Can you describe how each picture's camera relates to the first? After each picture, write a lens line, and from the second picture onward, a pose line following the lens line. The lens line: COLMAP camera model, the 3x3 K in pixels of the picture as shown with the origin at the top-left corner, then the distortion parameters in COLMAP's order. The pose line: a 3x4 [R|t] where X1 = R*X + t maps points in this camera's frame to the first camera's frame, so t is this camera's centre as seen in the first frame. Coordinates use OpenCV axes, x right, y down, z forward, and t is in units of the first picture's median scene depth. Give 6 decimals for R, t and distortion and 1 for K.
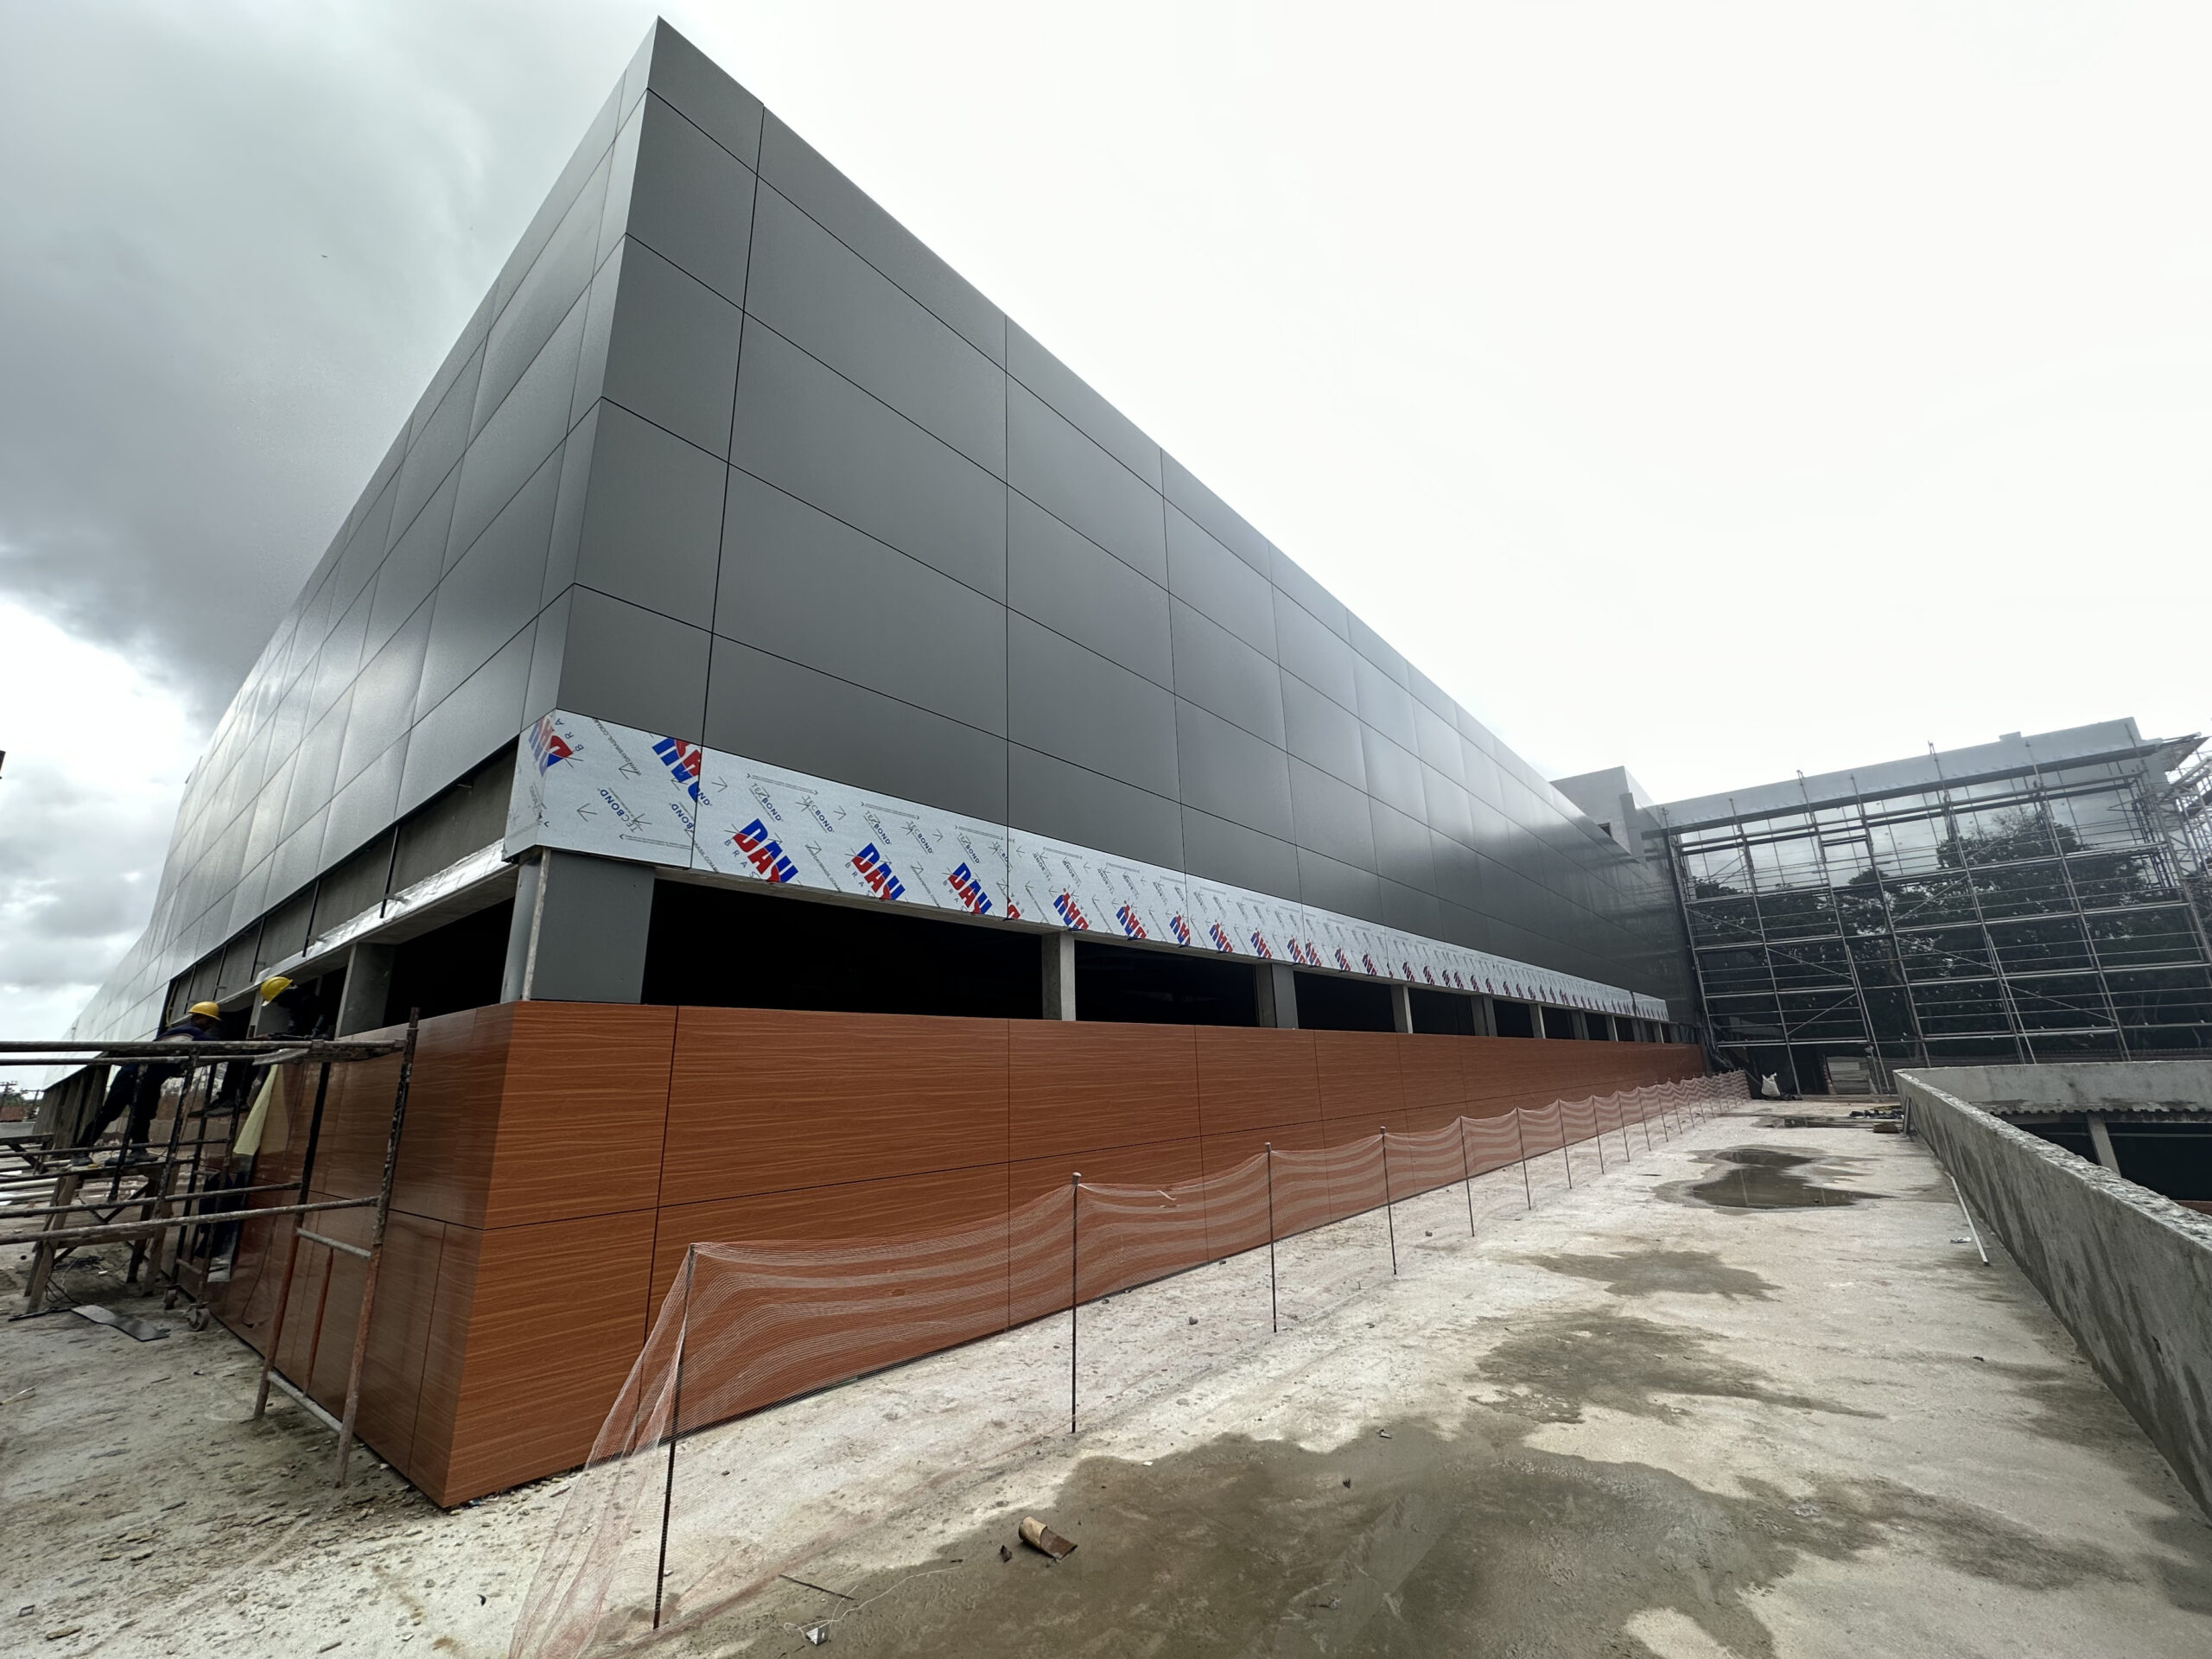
lens RADIAL K [[888.8, 0, 1071.8], [0, 888.8, 797.9], [0, 0, 1]] dist [0.001469, 0.000059]
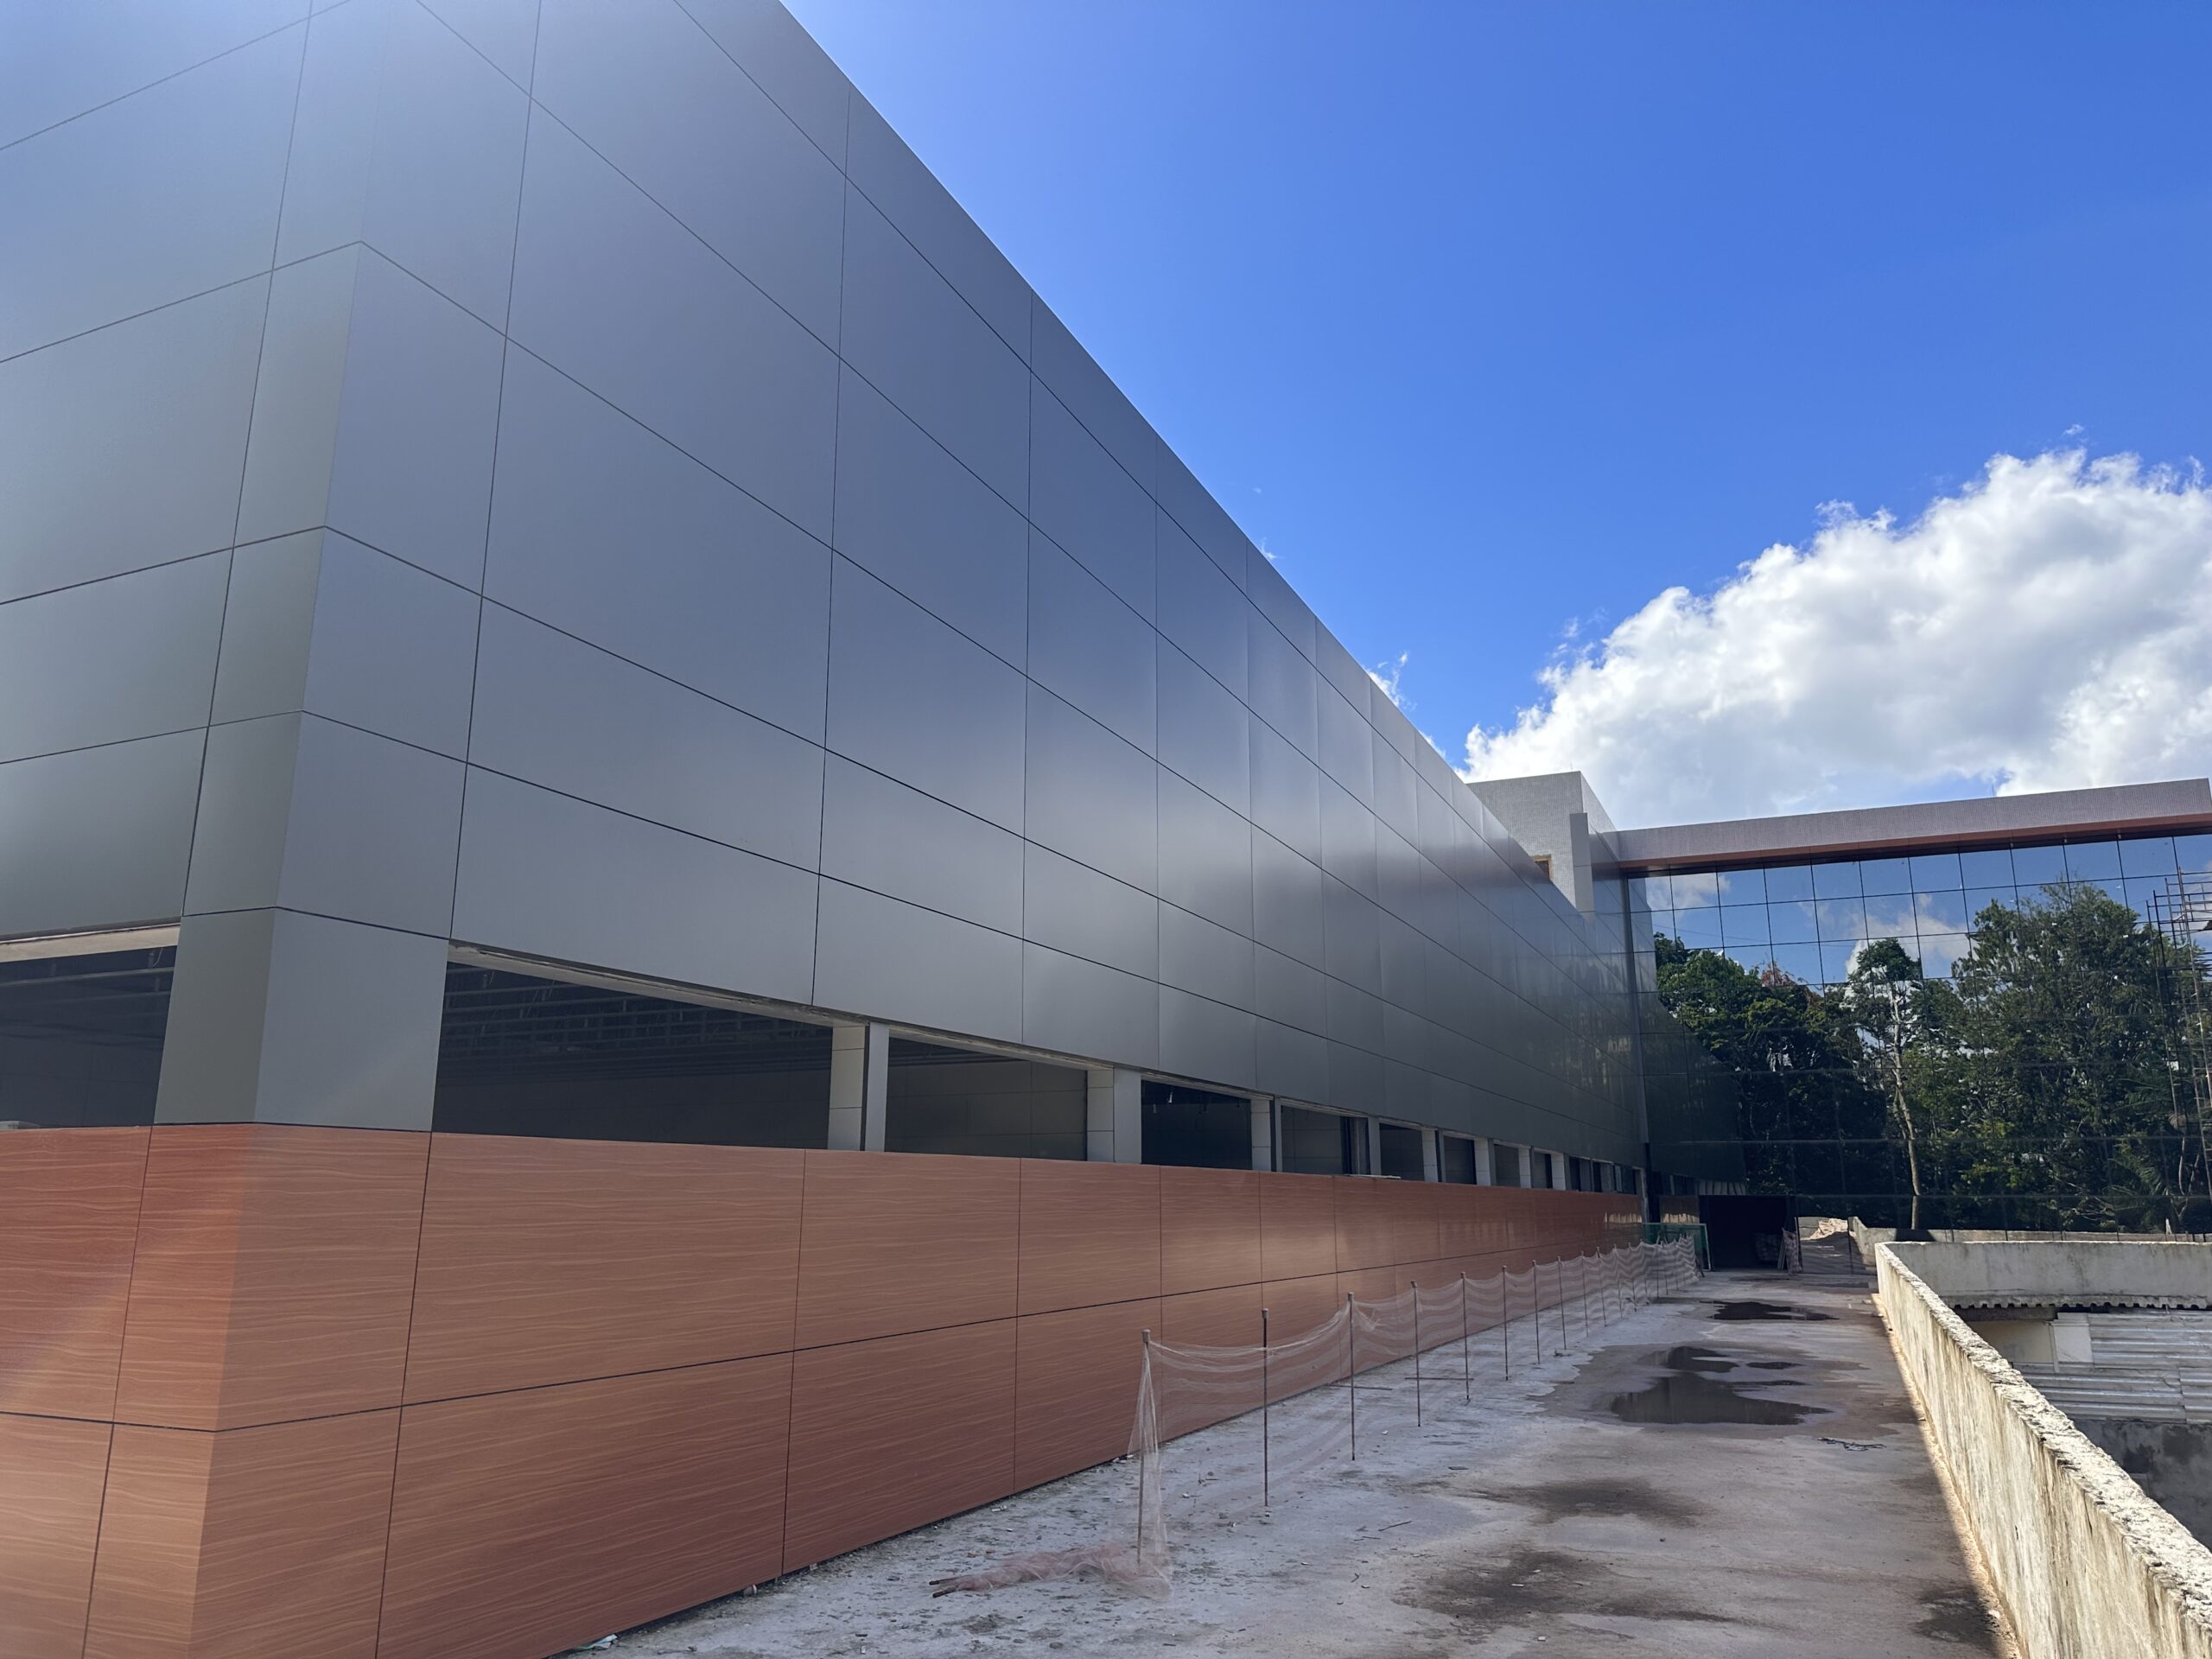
lens RADIAL K [[1542.7, 0, 1102.7], [0, 1542.7, 832.8], [0, 0, 1]] dist [0.041072, -0.004426]
pose [[0.962577, 0.080929, 0.258641, -0.165338], [-0.094002, 0.994825, 0.038564, -0.065309], [-0.254181, -0.061434, 0.965203, -0.209240]]
